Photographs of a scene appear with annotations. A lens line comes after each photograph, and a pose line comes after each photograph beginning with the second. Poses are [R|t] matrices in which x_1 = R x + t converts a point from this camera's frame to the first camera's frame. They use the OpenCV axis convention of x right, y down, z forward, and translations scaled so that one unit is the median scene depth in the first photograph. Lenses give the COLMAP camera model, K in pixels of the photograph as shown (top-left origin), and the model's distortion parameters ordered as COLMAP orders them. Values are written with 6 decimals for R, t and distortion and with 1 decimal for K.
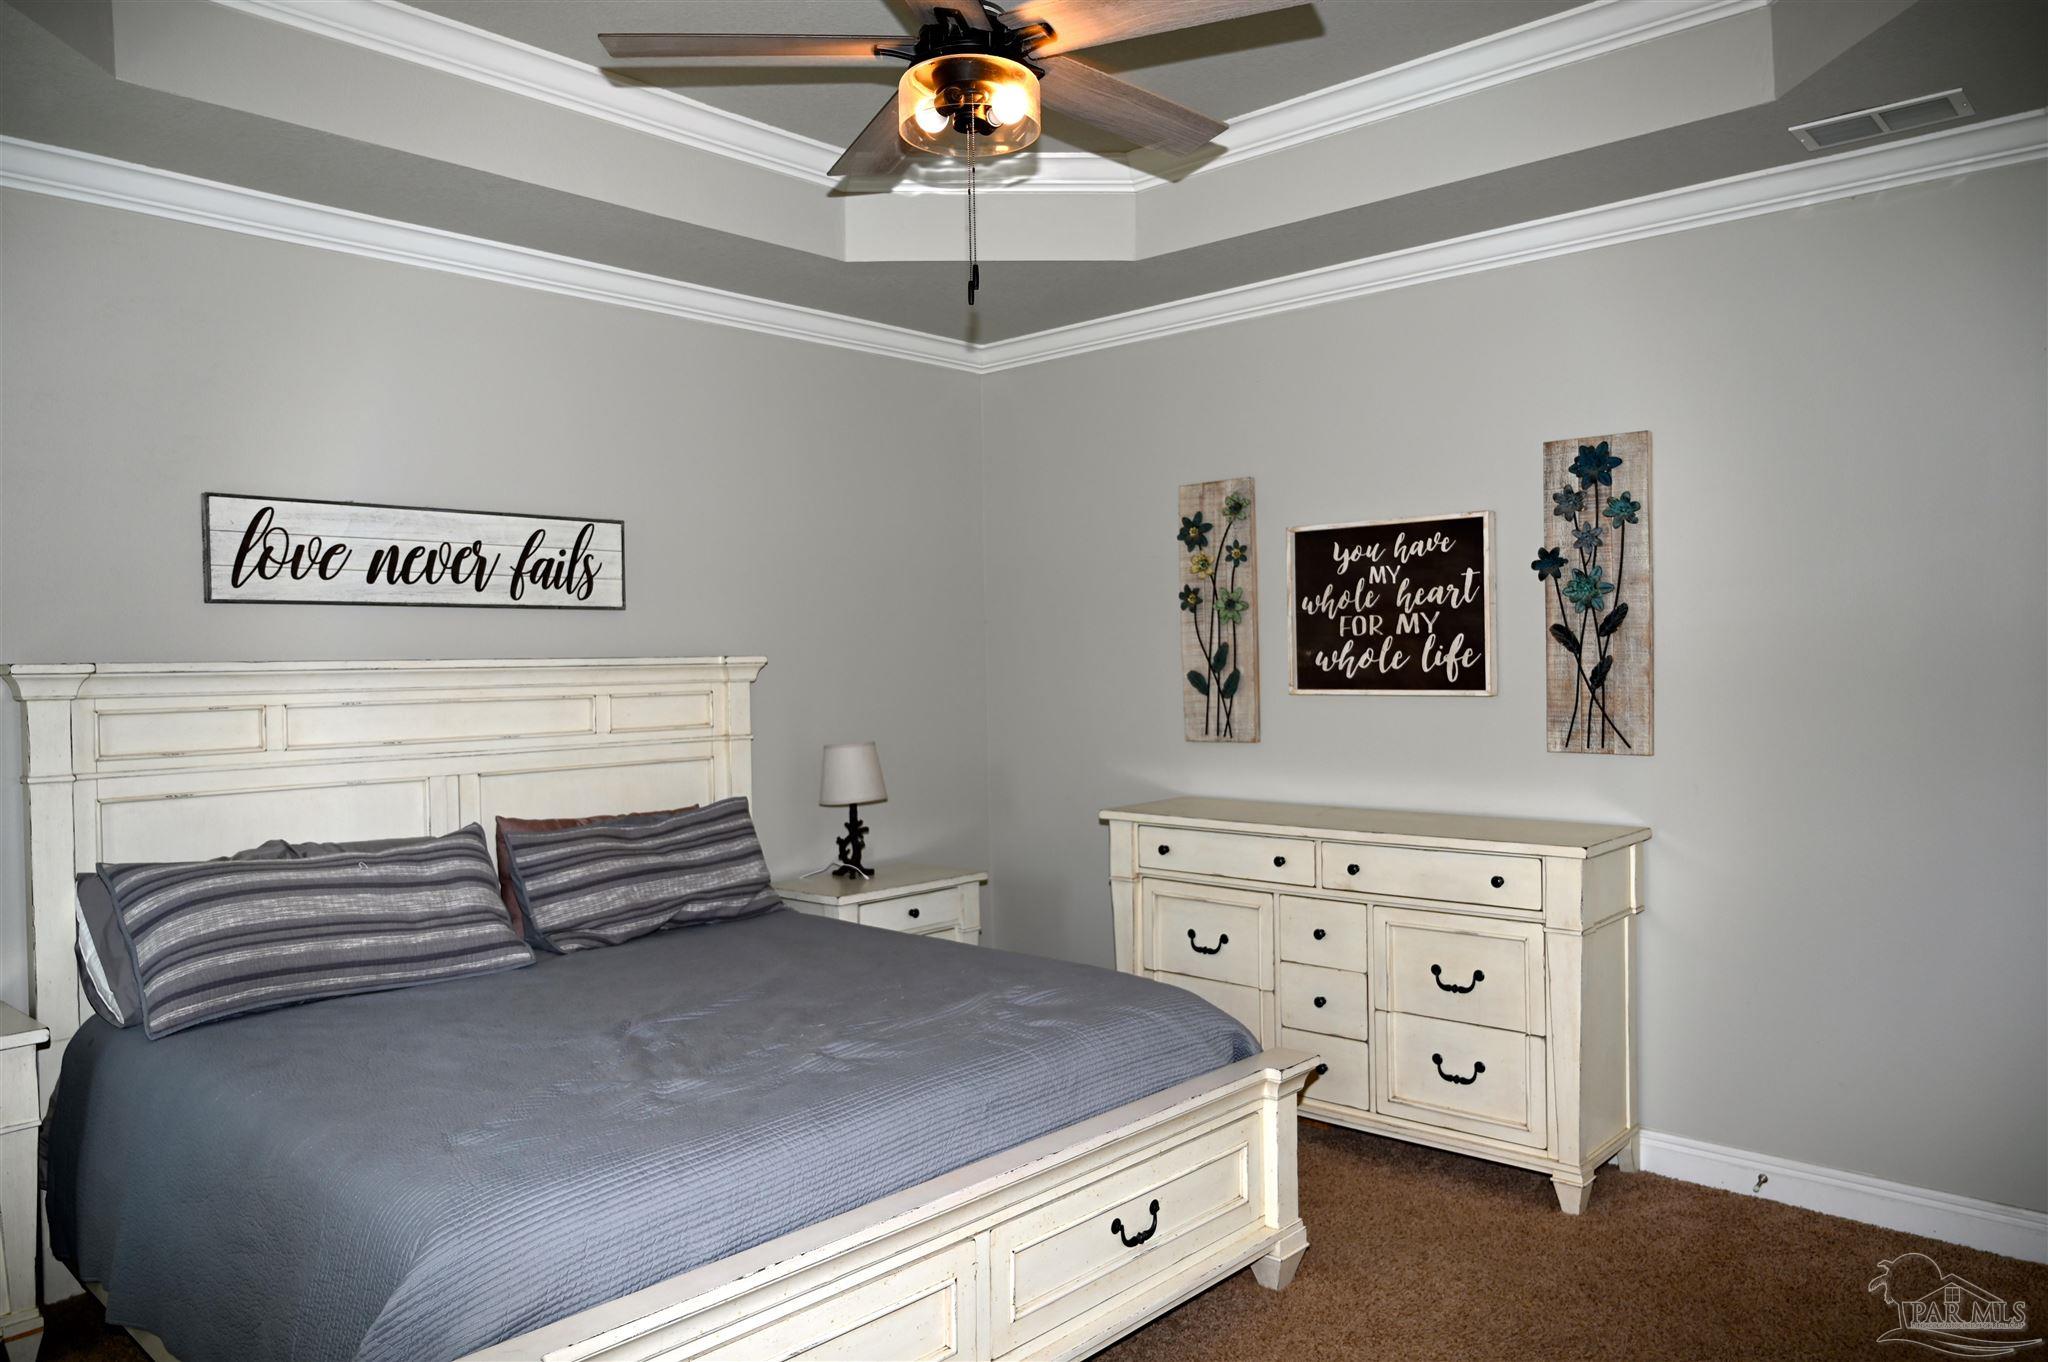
lens RADIAL K [[1376.8, 0, 1019.3], [0, 1376.8, 687.5], [0, 0, 1]] dist [-0.003444, -0.003322]
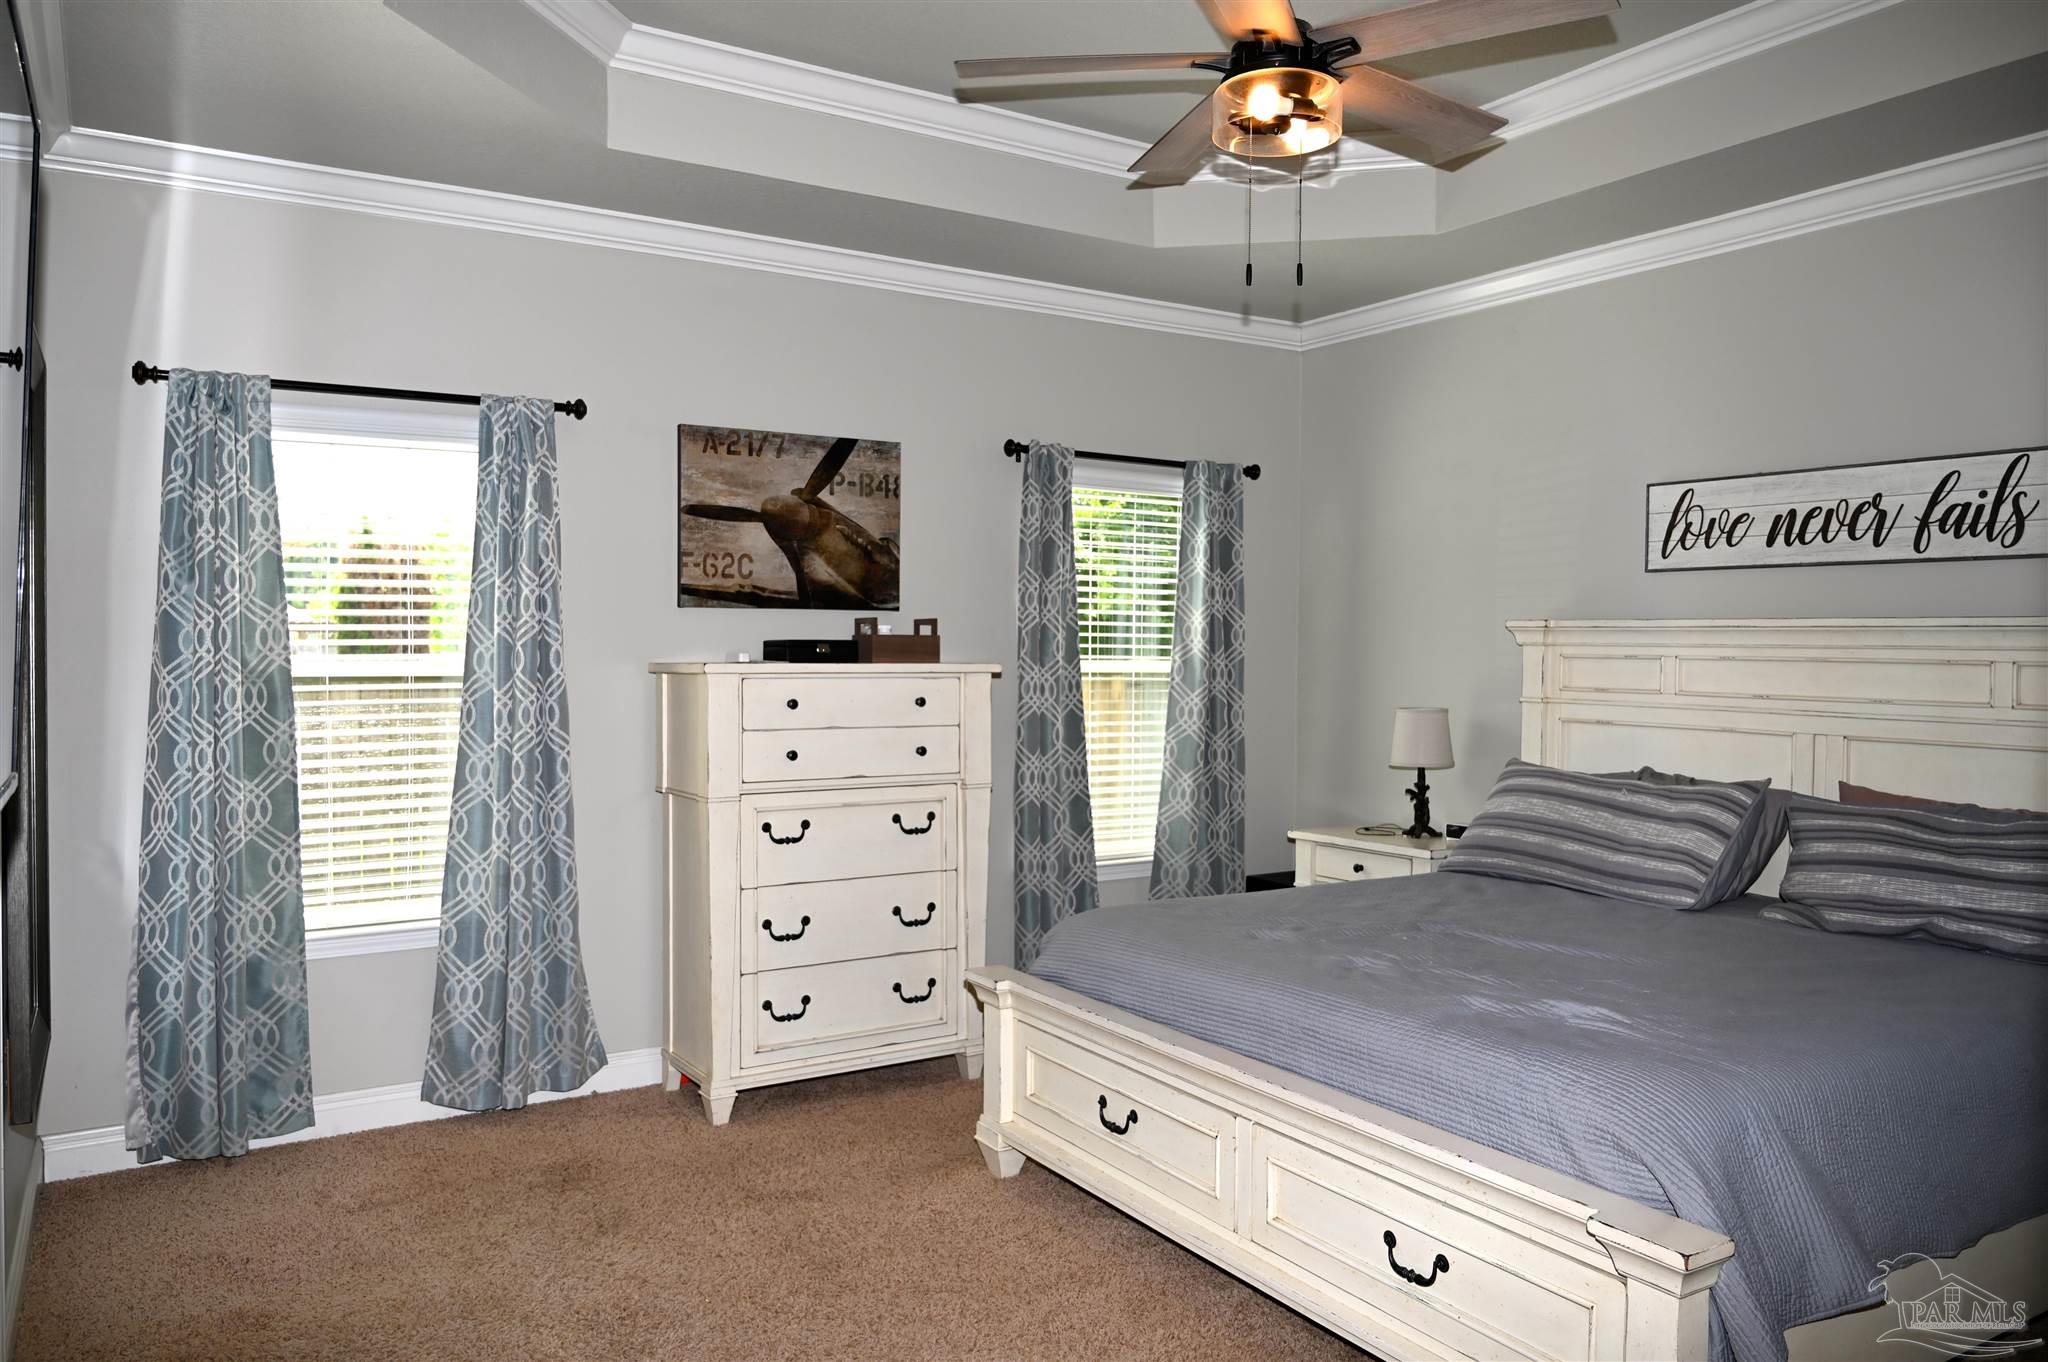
lens RADIAL K [[1376.8, 0, 1019.3], [0, 1376.8, 687.5], [0, 0, 1]] dist [-0.003444, -0.003322]
pose [[-0.223800, 0.050634, -0.973319, 0.686471], [-0.021648, 0.998145, 0.056903, -0.014356], [0.974395, 0.033805, -0.222289, 0.653626]]
